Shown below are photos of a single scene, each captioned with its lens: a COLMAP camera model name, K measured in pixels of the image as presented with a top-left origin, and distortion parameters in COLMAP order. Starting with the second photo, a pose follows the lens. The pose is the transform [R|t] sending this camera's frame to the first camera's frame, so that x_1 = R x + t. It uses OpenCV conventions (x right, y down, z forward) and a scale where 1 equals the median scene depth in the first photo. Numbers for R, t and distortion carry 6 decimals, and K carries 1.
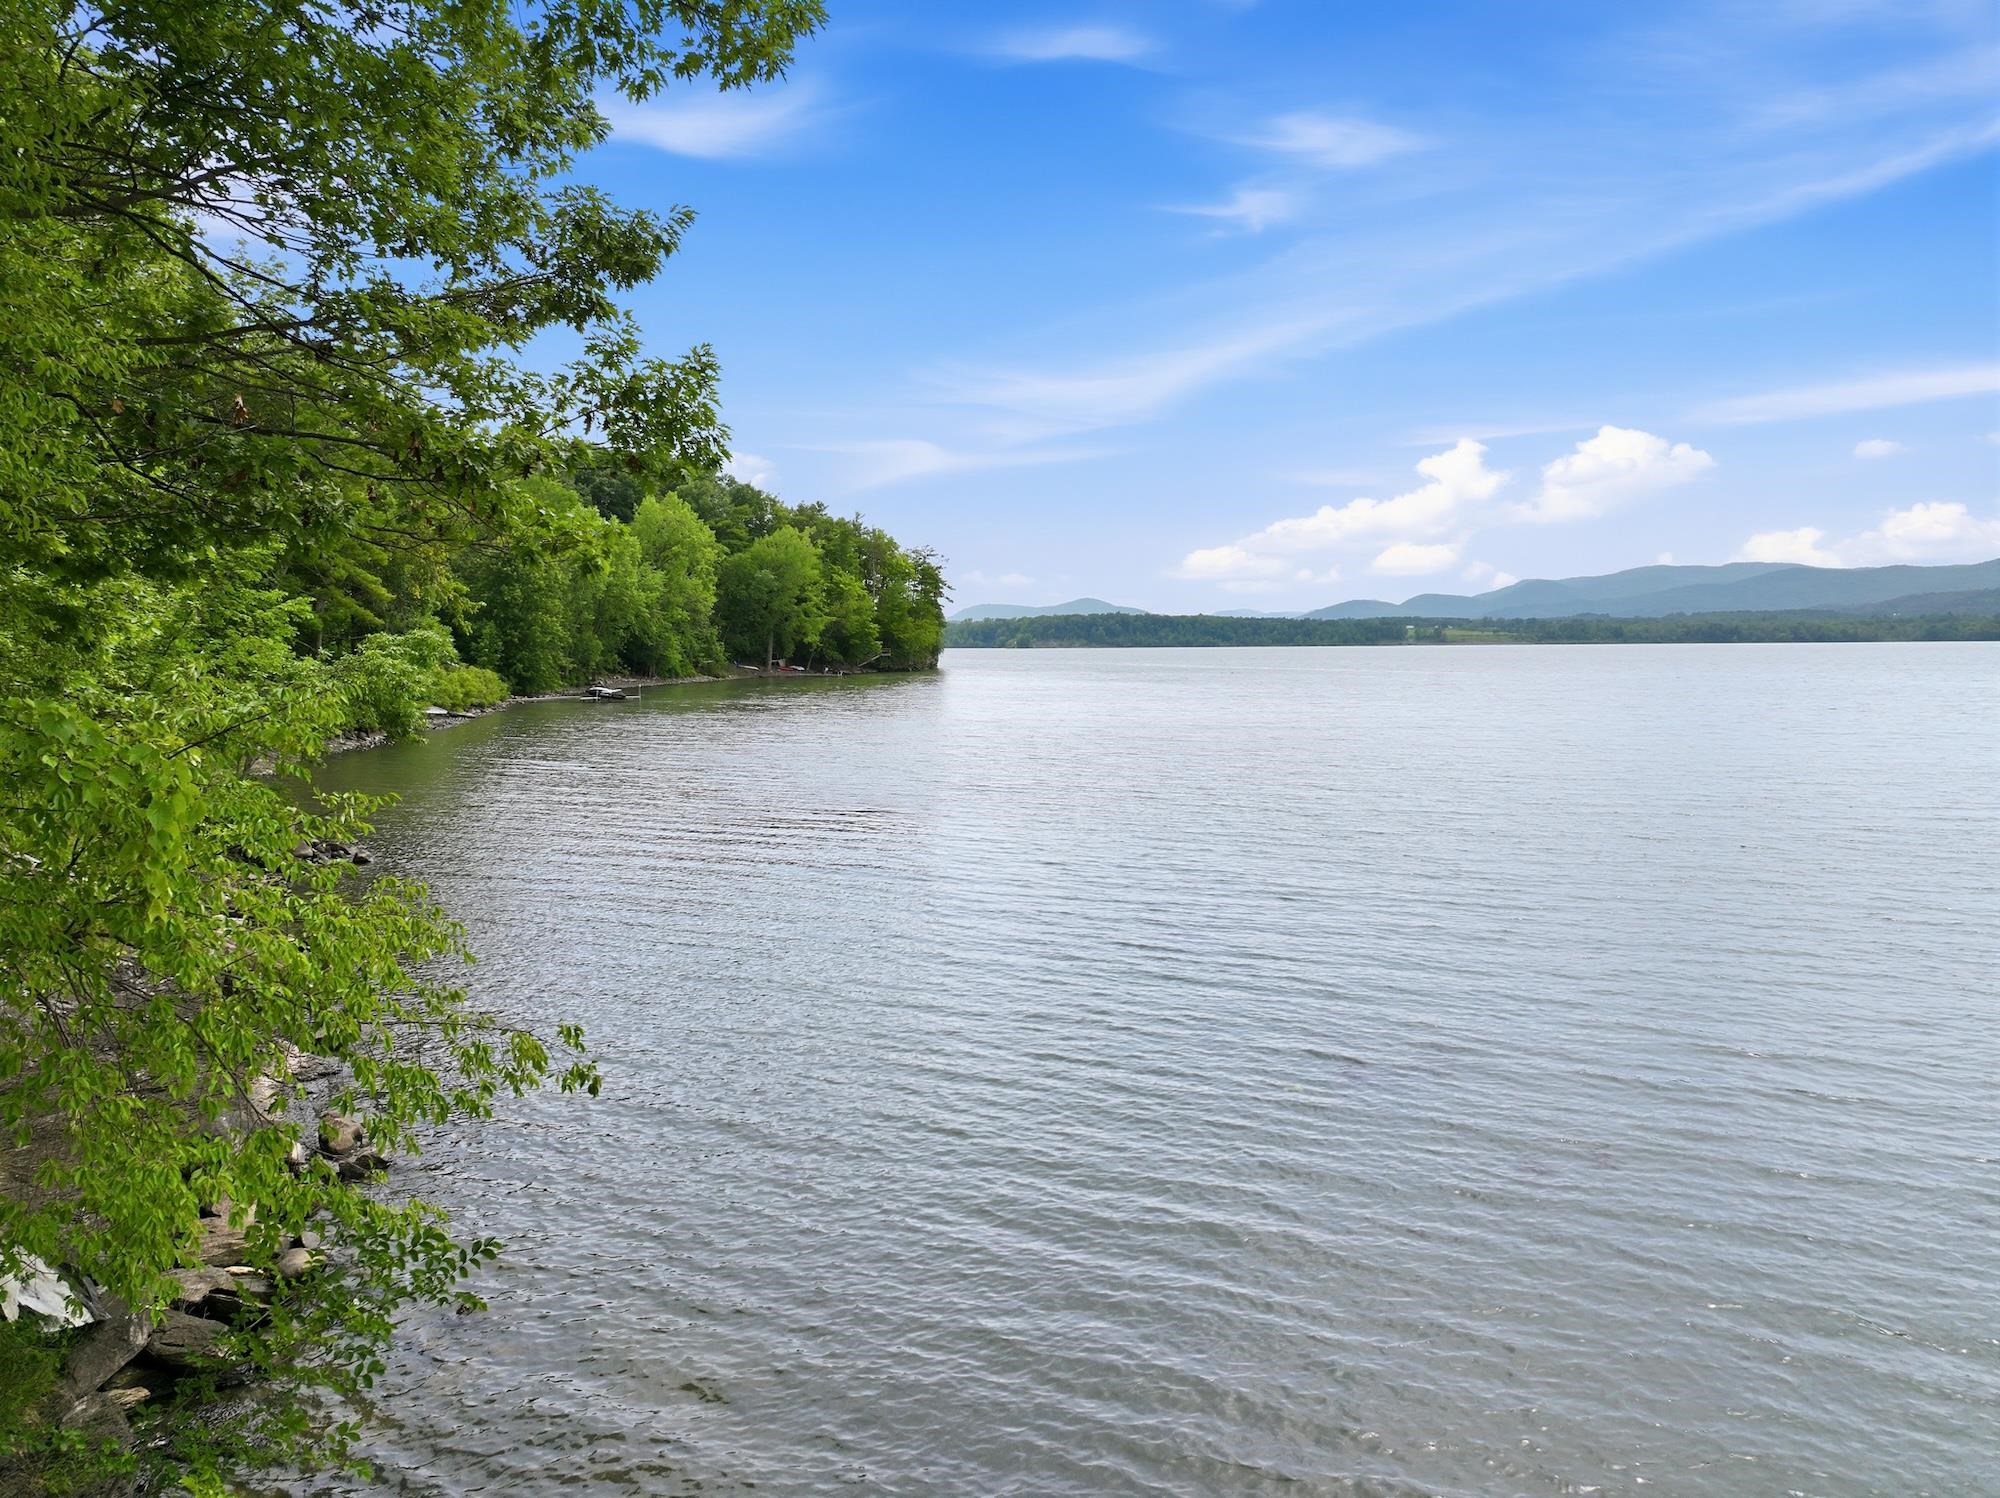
lens RADIAL K [[1401.3, 0, 1004.4], [0, 1401.3, 759.8], [0, 0, 1]] dist [0.001503, 0.010222]
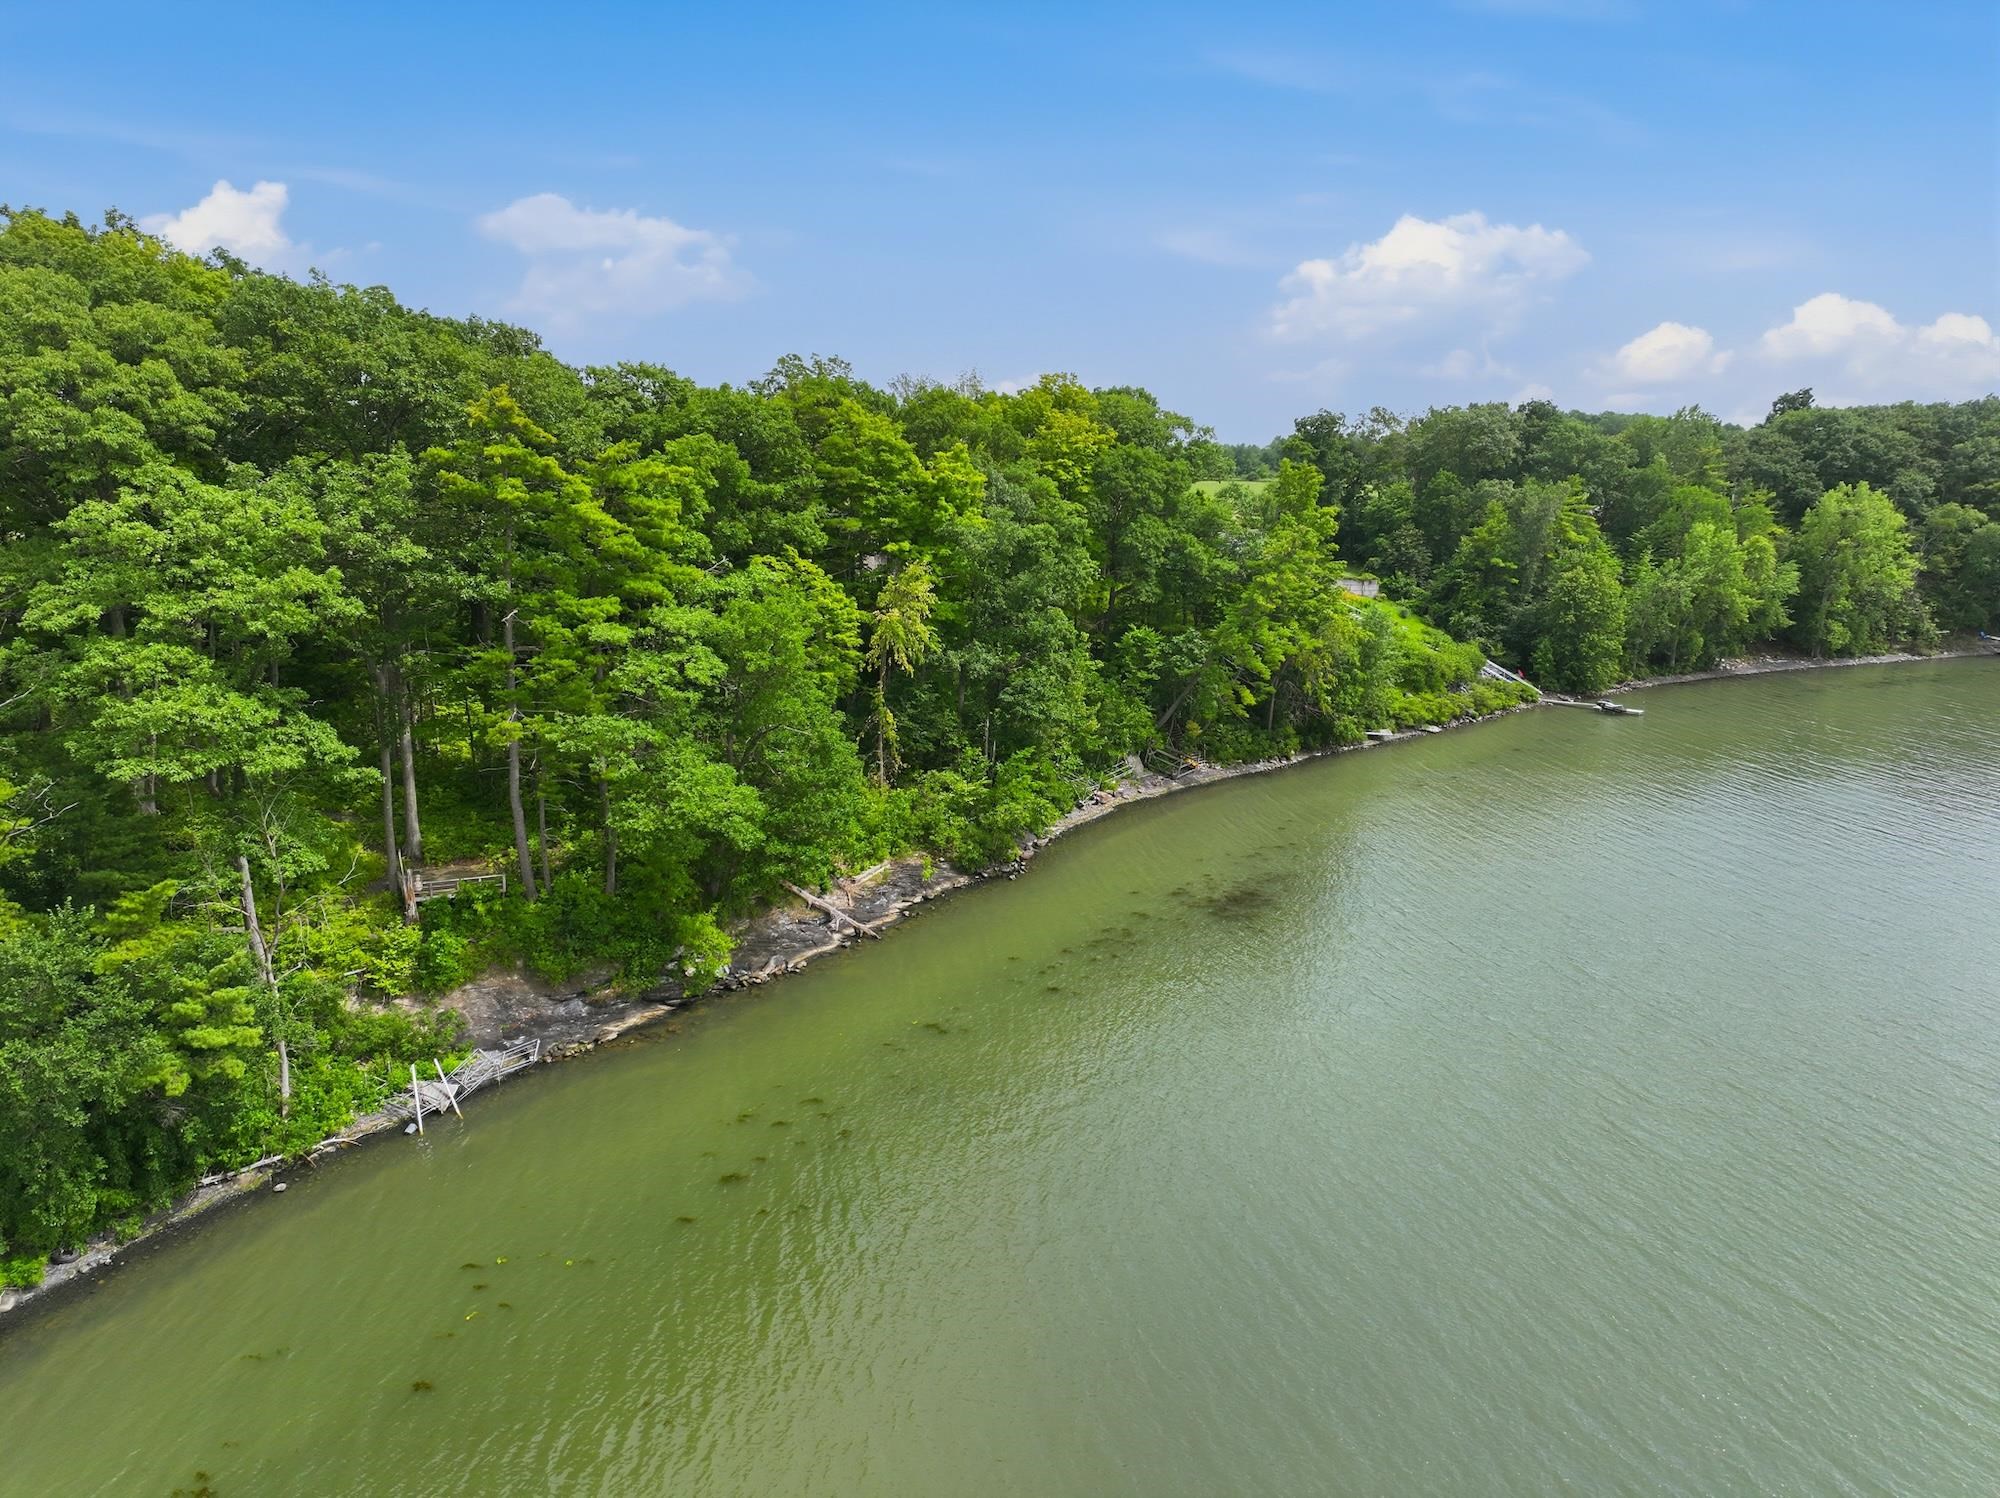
lens RADIAL K [[1401.3, 0, 1004.8], [0, 1401.3, 743.8], [0, 0, 1]] dist [0.001503, 0.010222]
pose [[0.523239, 0.171481, -0.834755, 0.277123], [-0.075401, 0.985019, 0.155086, -0.095149], [0.848844, -0.018205, 0.528330, -0.075876]]
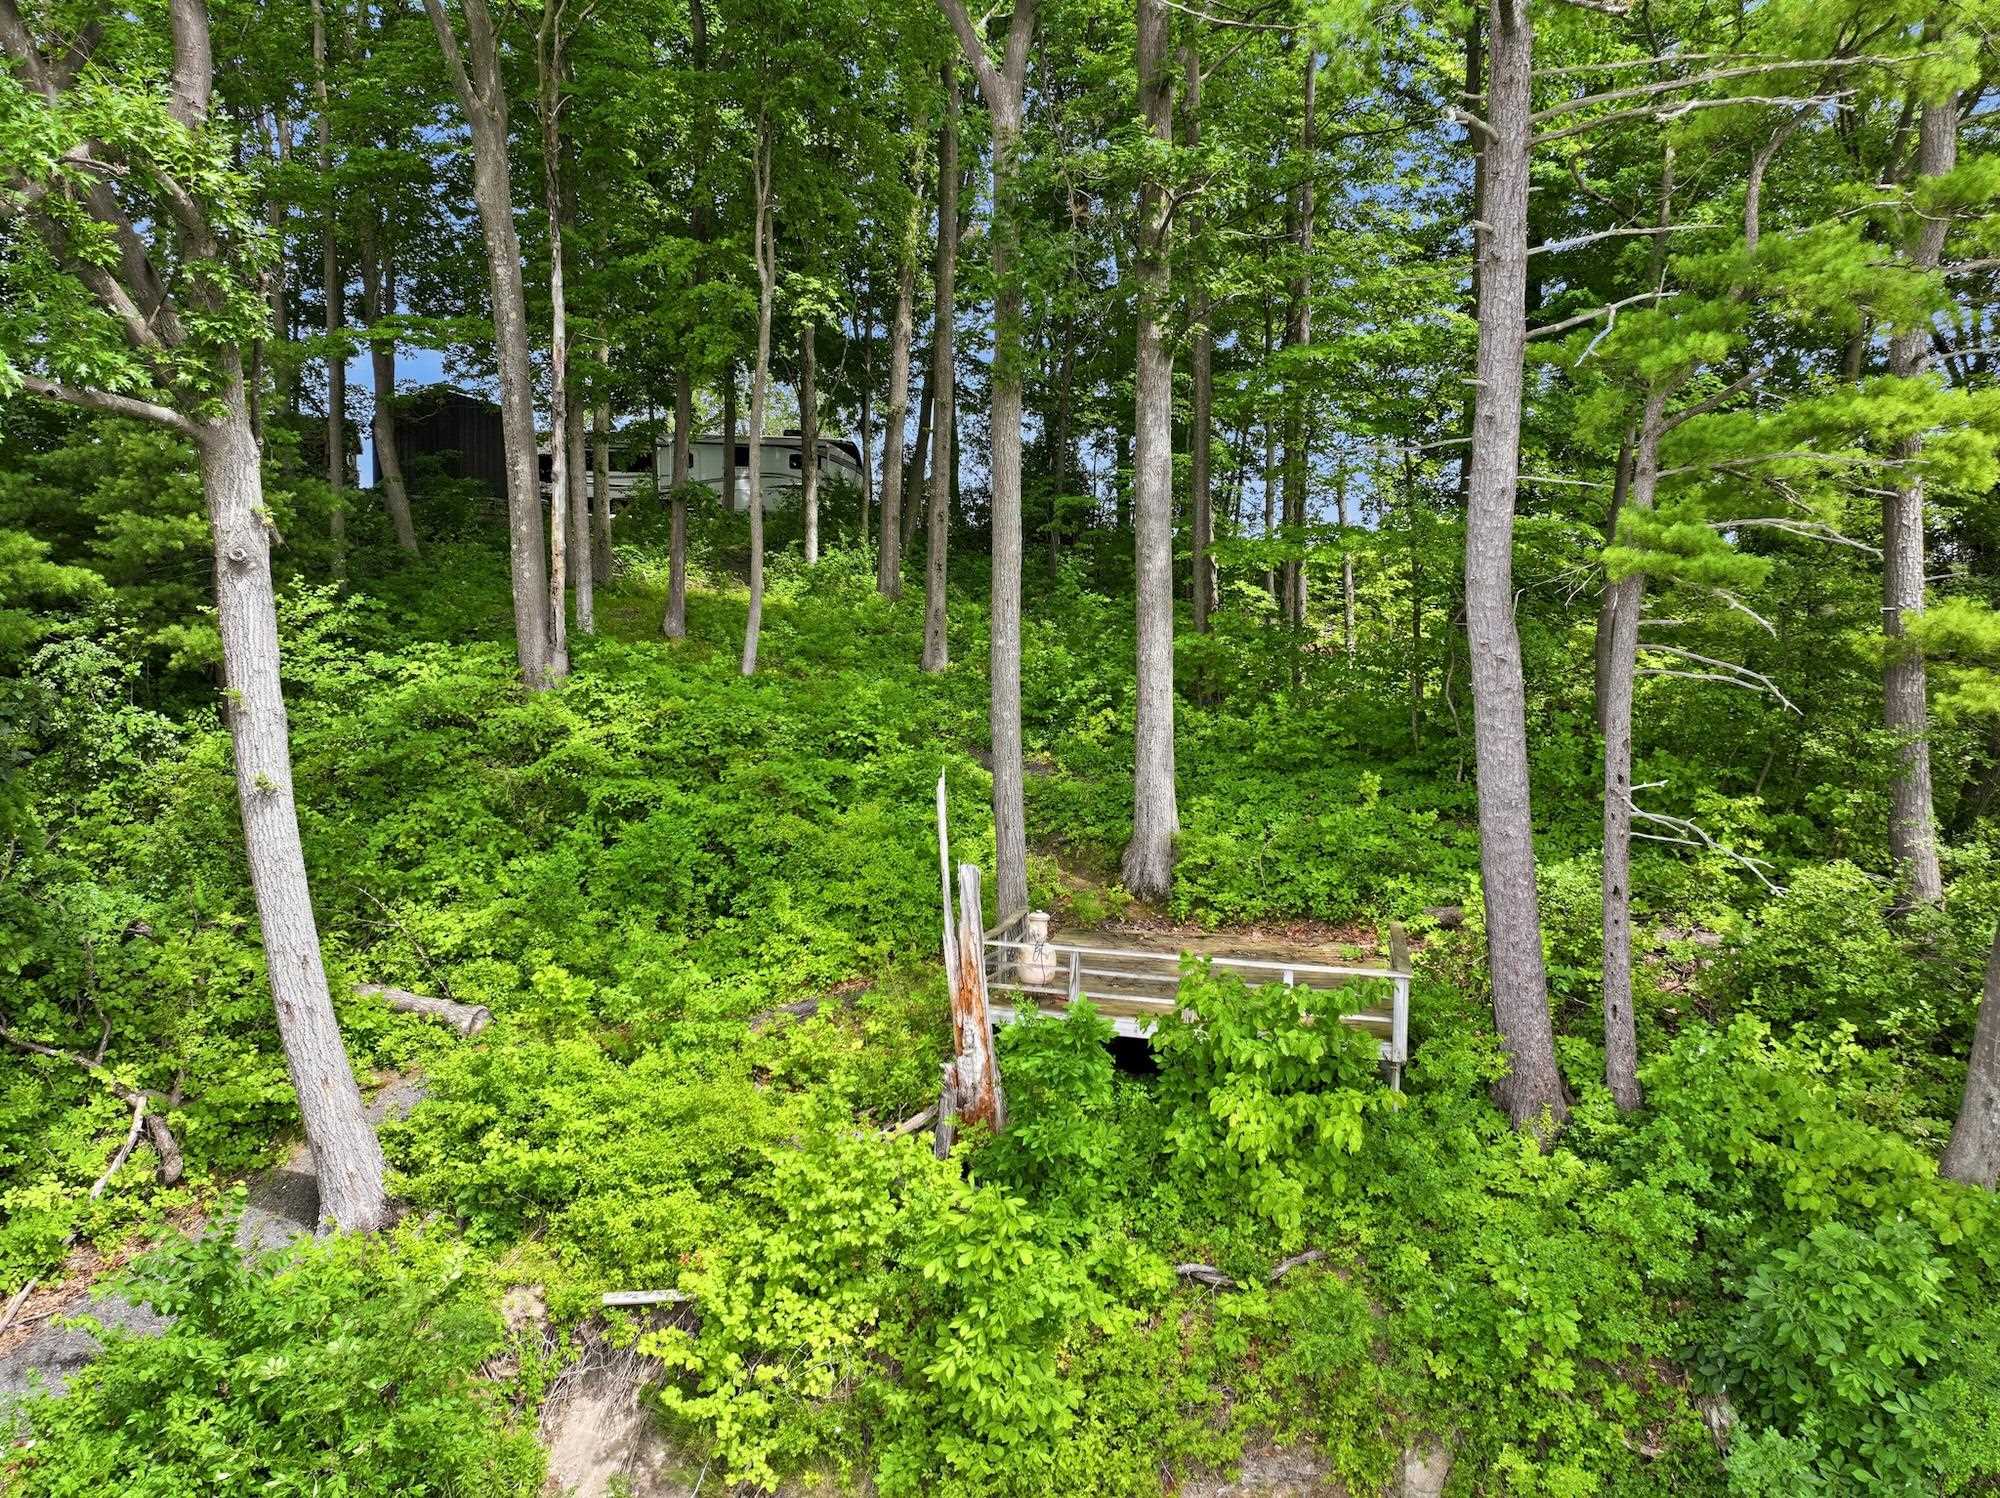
lens RADIAL K [[1401.3, 0, 1005.7], [0, 1401.3, 738.3], [0, 0, 1]] dist [0.001503, 0.010222]
pose [[-0.186923, 0.047857, -0.981208, 0.026229], [-0.077041, 0.995022, 0.063207, -0.022286], [0.979349, 0.087408, -0.182306, -0.012589]]
